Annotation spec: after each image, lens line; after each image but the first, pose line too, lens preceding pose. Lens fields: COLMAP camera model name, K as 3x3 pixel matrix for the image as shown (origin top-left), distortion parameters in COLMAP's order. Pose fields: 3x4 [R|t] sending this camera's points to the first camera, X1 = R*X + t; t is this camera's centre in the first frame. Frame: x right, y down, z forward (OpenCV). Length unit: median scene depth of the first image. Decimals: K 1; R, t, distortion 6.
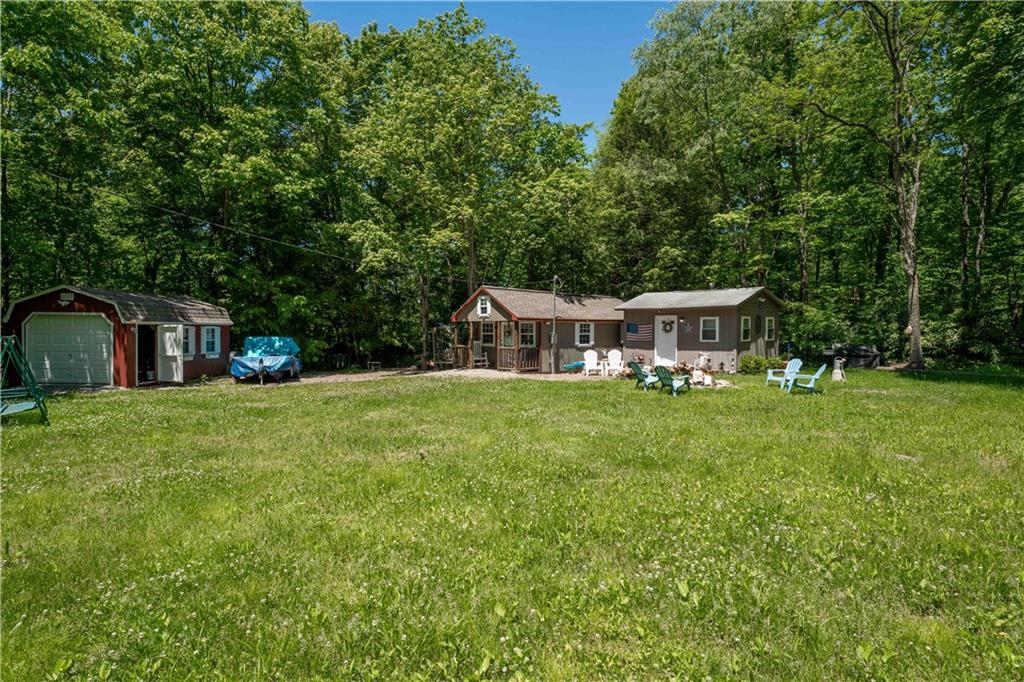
lens RADIAL K [[557.6, 0, 485.7], [0, 557.6, 354.7], [0, 0, 1]] dist [-0.001349, -0.000825]
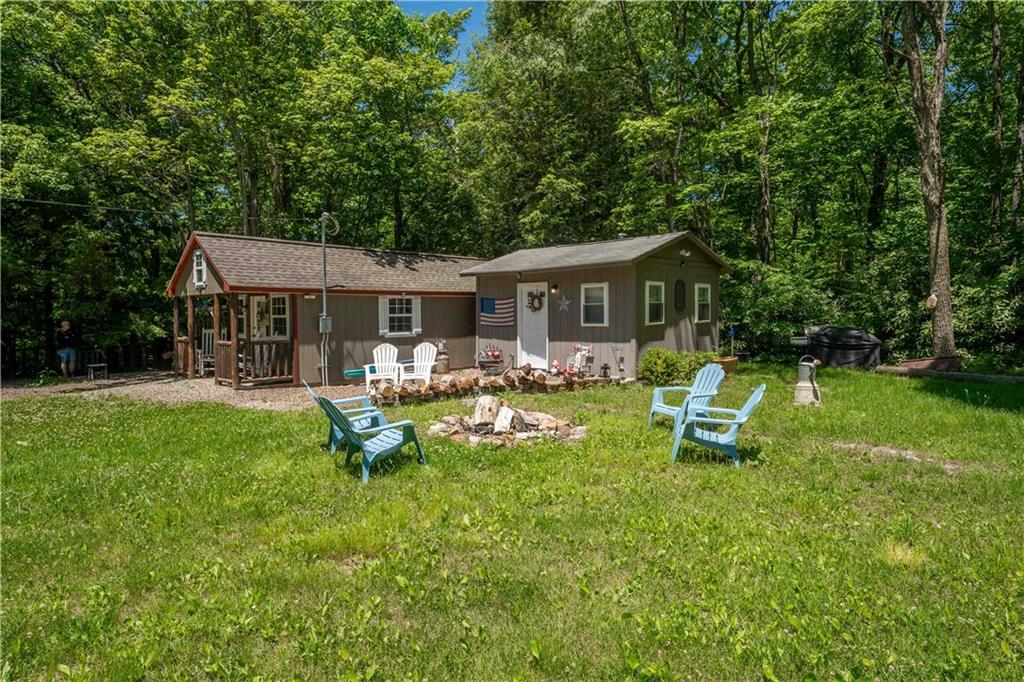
lens RADIAL K [[557.6, 0, 512.6], [0, 557.6, 341.8], [0, 0, 1]] dist [-0.001349, -0.000825]
pose [[0.998775, -0.013974, 0.047477, 0.282334], [0.013625, 0.999878, 0.007677, -0.012634], [-0.047578, -0.007021, 0.998843, 0.418804]]
